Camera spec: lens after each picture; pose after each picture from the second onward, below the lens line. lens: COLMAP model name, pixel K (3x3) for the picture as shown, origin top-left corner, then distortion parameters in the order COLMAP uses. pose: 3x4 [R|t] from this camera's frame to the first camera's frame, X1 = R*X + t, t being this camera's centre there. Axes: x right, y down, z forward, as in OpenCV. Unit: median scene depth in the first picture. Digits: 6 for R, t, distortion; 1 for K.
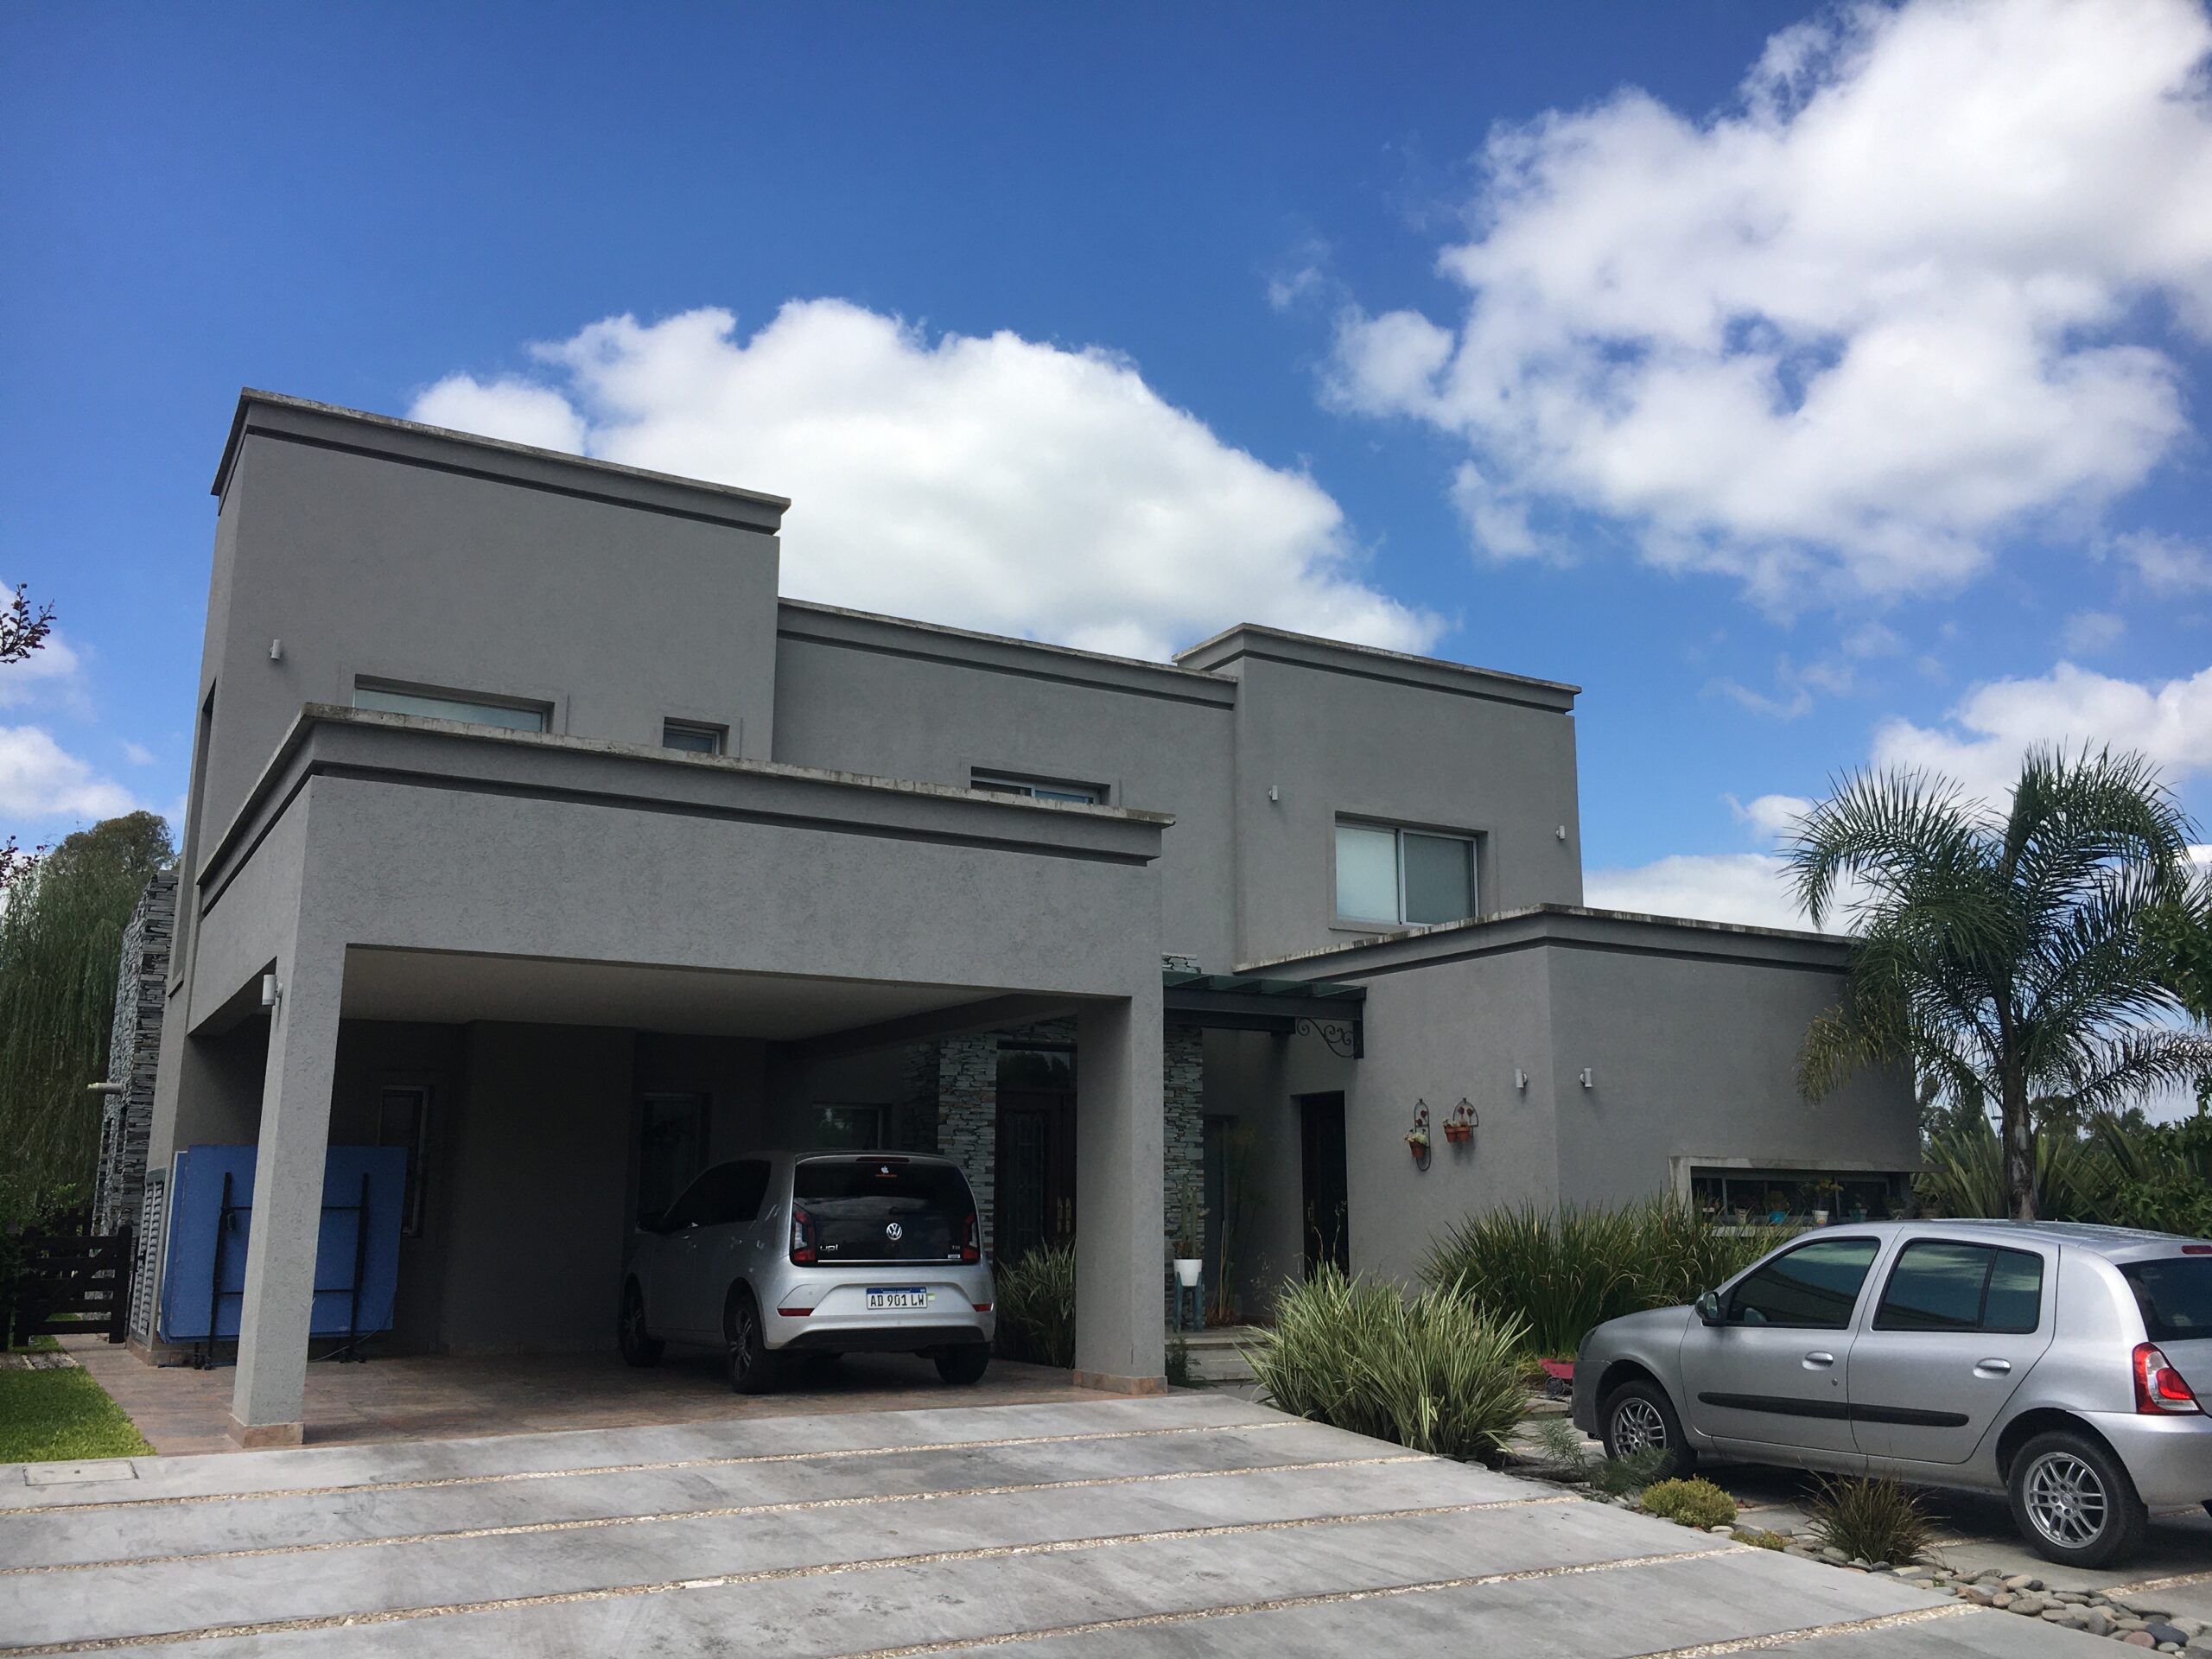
lens RADIAL K [[1941.1, 0, 1150.1], [0, 1941.1, 819.3], [0, 0, 1]] dist [0.054614, 0.011274]
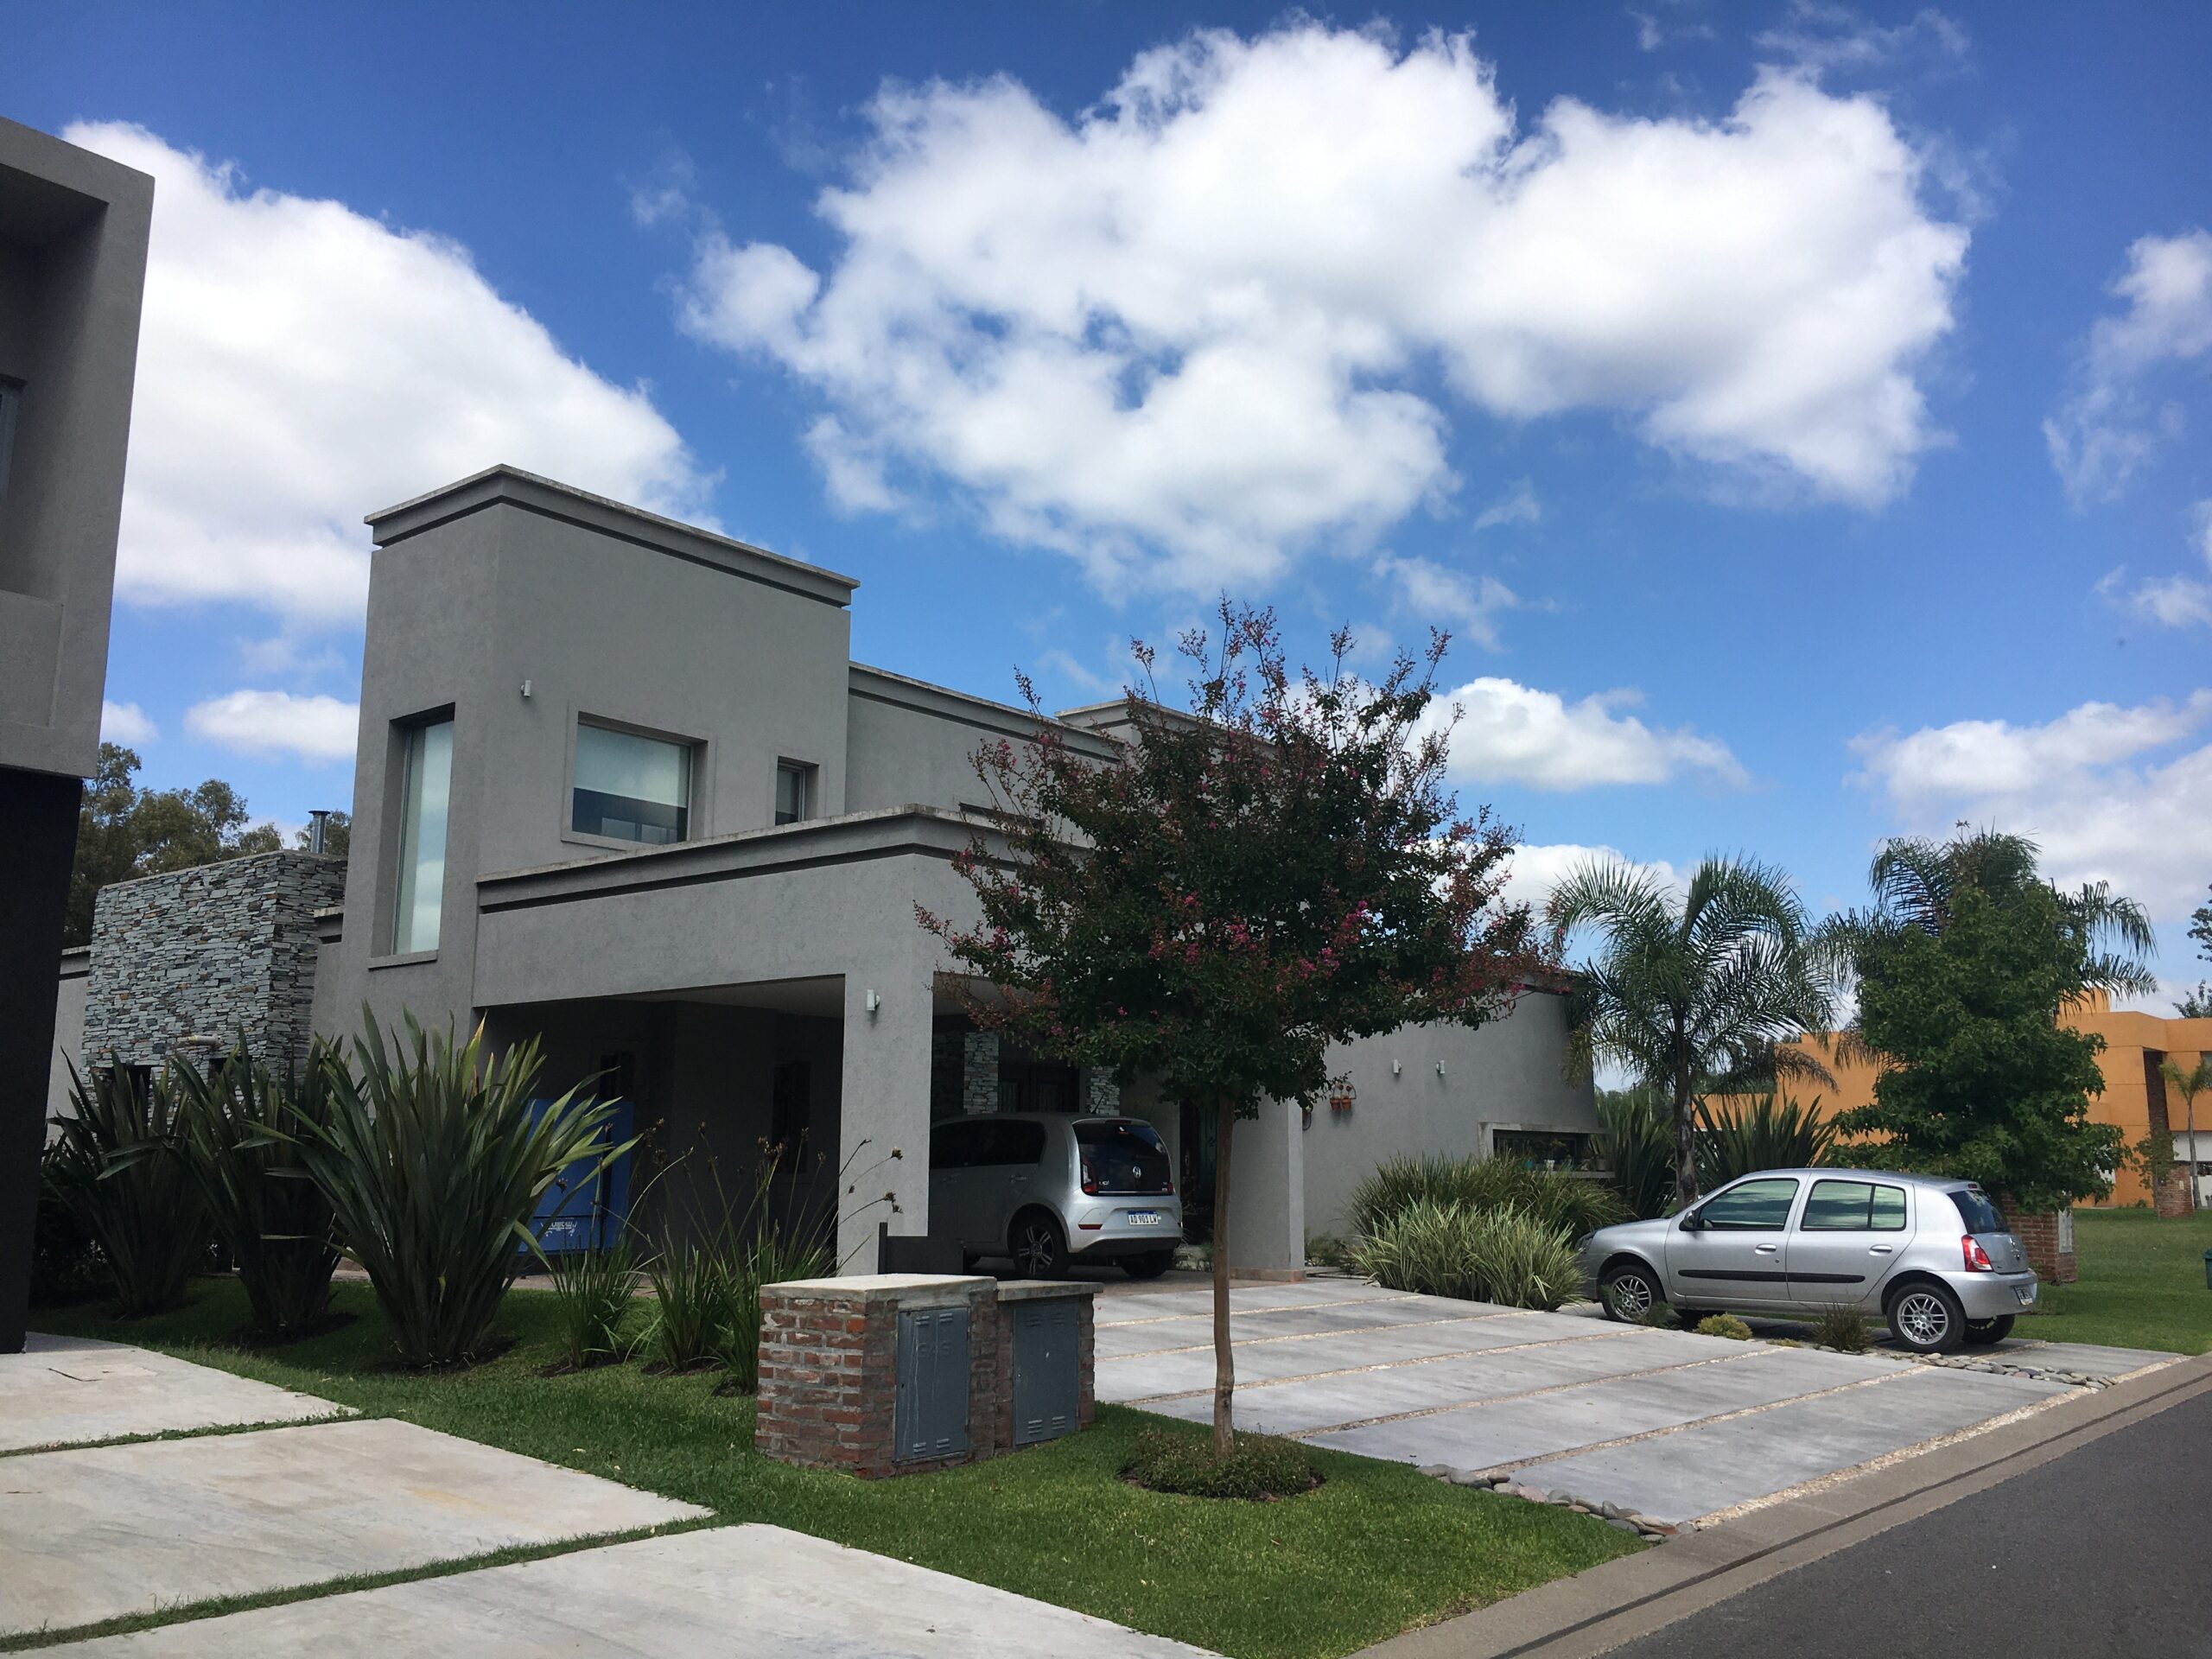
lens RADIAL K [[1941.1, 0, 1150.1], [0, 1941.1, 819.3], [0, 0, 1]] dist [0.054614, 0.011274]
pose [[0.937778, 0.066690, 0.340772, -0.395486], [-0.076090, 0.996999, 0.014278, -0.042931], [-0.338797, -0.039319, 0.940038, -0.212381]]
